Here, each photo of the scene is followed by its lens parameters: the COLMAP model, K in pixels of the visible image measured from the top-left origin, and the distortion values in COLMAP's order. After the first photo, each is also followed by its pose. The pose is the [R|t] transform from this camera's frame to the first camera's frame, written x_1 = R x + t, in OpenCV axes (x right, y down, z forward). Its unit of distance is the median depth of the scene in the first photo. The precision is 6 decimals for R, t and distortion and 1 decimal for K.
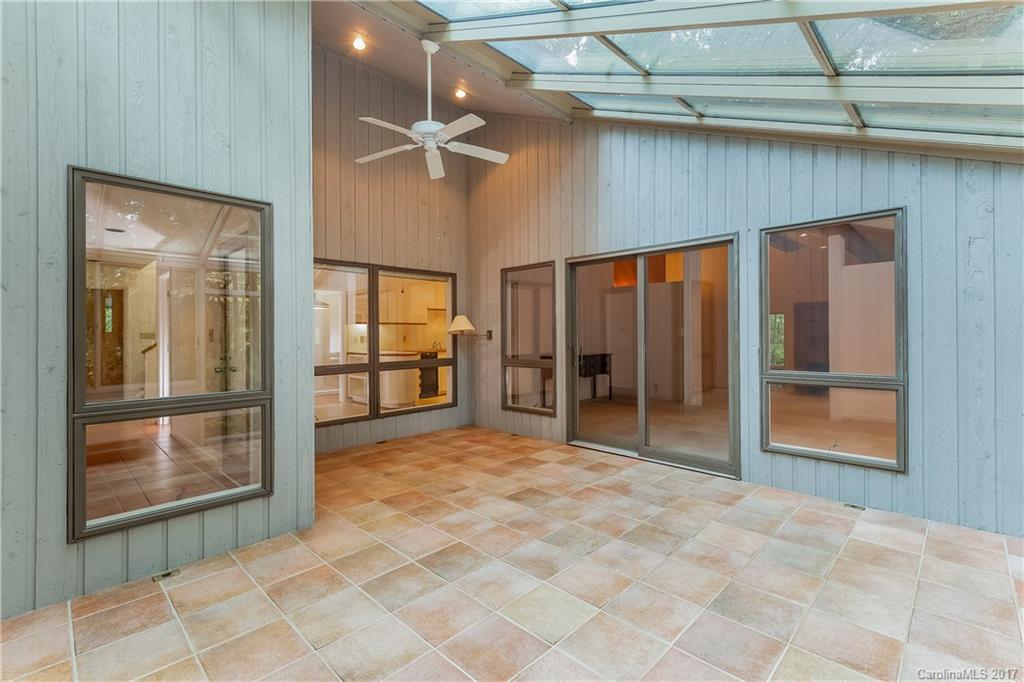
lens RADIAL K [[458.2, 0, 513.7], [0, 458.2, 337.8], [0, 0, 1]] dist [0.001850, 0.000218]
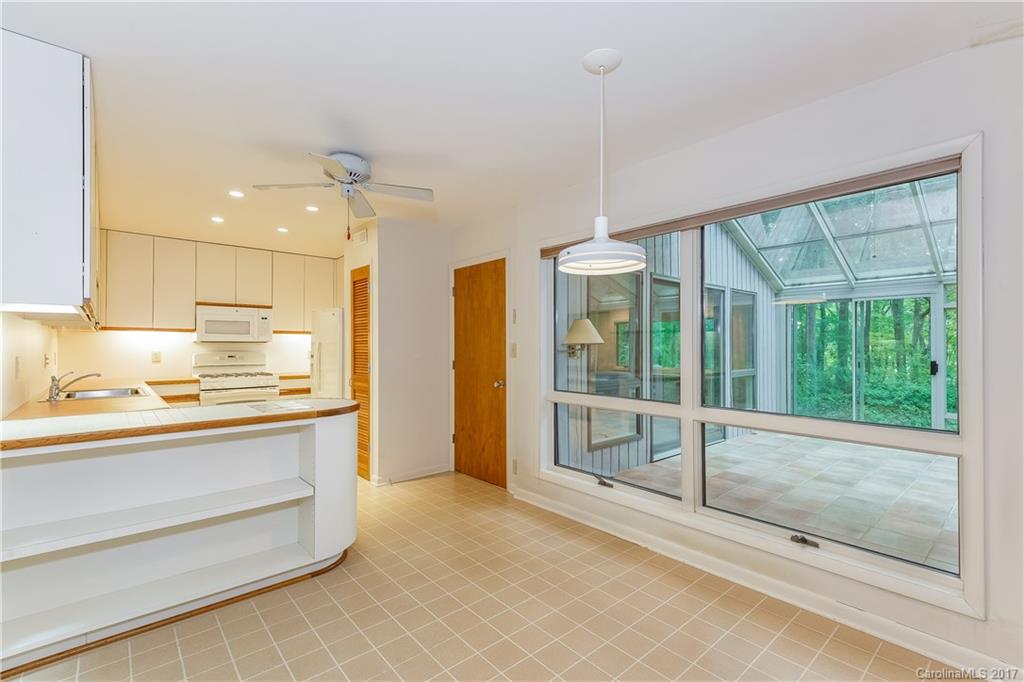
lens RADIAL K [[458.2, 0, 513.3], [0, 458.2, 343.8], [0, 0, 1]] dist [0.001850, 0.000218]
pose [[0.079576, 0.010257, 0.996776, -1.179241], [0.001525, 0.999945, -0.010412, -0.014152], [-0.996828, 0.002349, 0.079556, 1.625232]]
